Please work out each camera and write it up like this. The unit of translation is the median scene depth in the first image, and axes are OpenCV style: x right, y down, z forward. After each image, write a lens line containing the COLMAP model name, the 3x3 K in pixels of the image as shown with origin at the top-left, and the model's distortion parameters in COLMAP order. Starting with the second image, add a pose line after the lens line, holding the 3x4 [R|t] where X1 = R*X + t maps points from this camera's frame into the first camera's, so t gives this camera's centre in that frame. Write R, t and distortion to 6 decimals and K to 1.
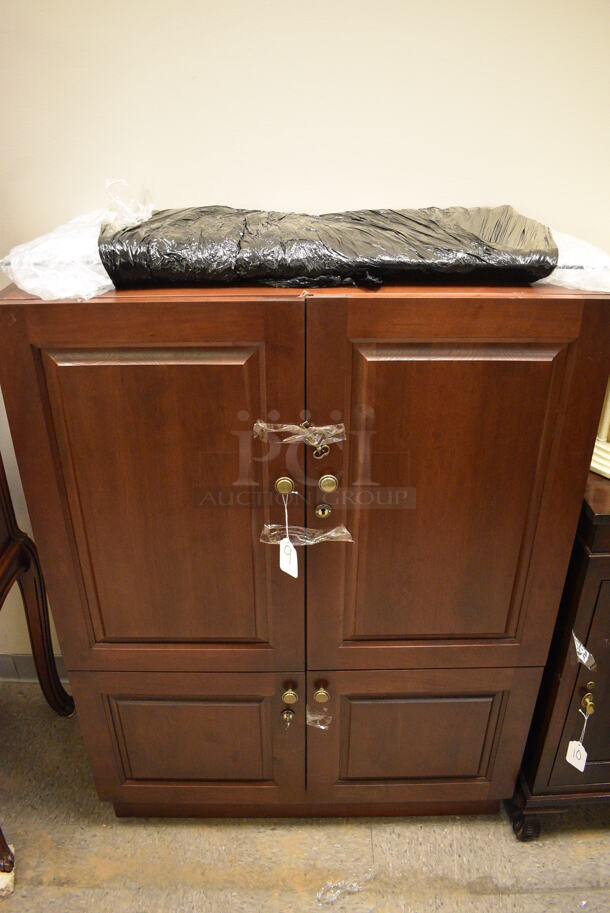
lens RADIAL K [[708.0, 0, 306.2], [0, 708.0, 457.6], [0, 0, 1]] dist [-0.099170, 0.015521]
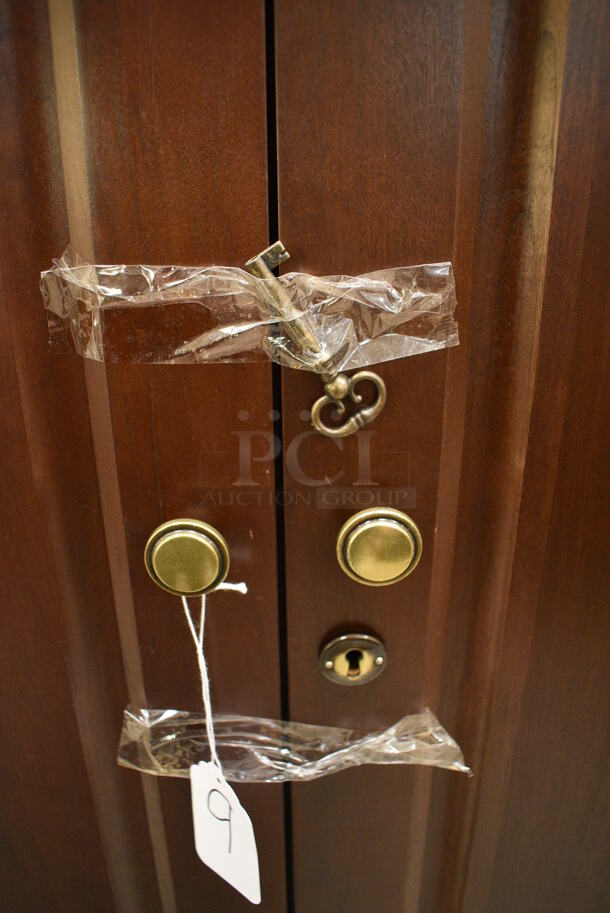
lens RADIAL K [[708.0, 0, 305.1], [0, 708.0, 456.7], [0, 0, 1]] dist [-0.099170, 0.015521]
pose [[0.999930, -0.008871, 0.007867, 0.005375], [0.009761, 0.992559, -0.121375, 0.033485], [-0.006732, 0.121444, 0.992576, 0.724545]]
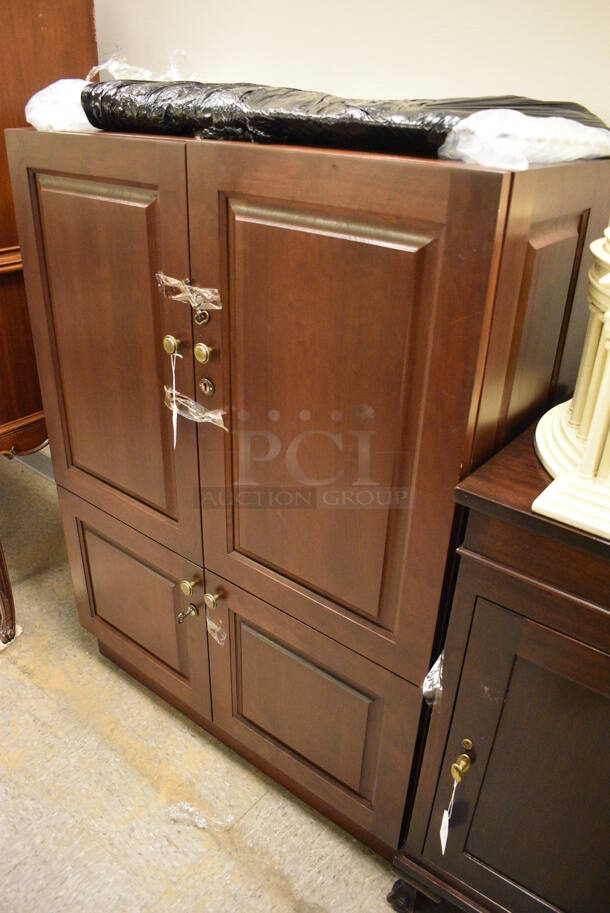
lens RADIAL K [[708.0, 0, 307.3], [0, 708.0, 455.9], [0, 0, 1]] dist [-0.099170, 0.015521]
pose [[0.780236, 0.318832, -0.538124, 0.649938], [-0.327728, 0.941167, 0.082453, 0.039628], [0.532753, 0.112025, 0.838823, 0.283307]]
